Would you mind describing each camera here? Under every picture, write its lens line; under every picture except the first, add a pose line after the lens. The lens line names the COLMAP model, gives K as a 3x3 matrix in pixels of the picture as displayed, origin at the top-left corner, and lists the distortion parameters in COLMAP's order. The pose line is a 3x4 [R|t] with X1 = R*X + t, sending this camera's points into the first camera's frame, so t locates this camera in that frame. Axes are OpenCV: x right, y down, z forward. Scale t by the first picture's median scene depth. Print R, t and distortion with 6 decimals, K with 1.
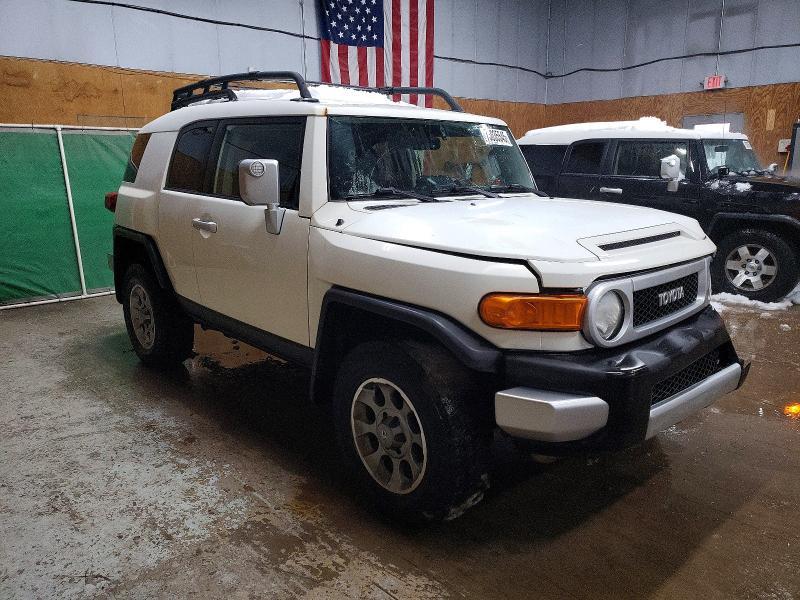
lens RADIAL K [[637.6, 0, 400.0], [0, 637.6, 300.0], [0, 0, 1]] dist [0.013128, 0.007978]
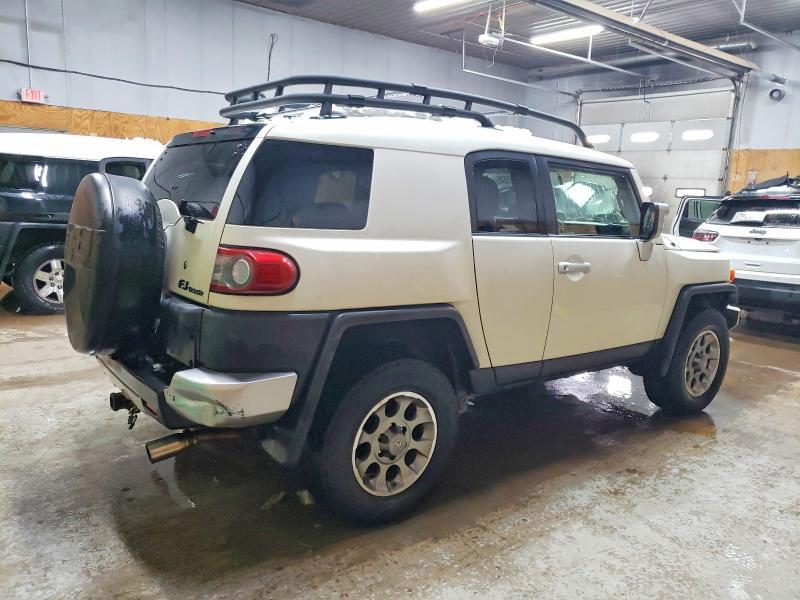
lens RADIAL K [[614.9, 0, 400.0], [0, 614.9, 300.0], [0, 0, 1]] dist [0.000668, 0.008057]
pose [[0.082087, -0.175264, 0.981093, -1.251886], [0.175842, 0.971519, 0.158841, -0.265522], [-0.980990, 0.159479, 0.110568, 1.183659]]
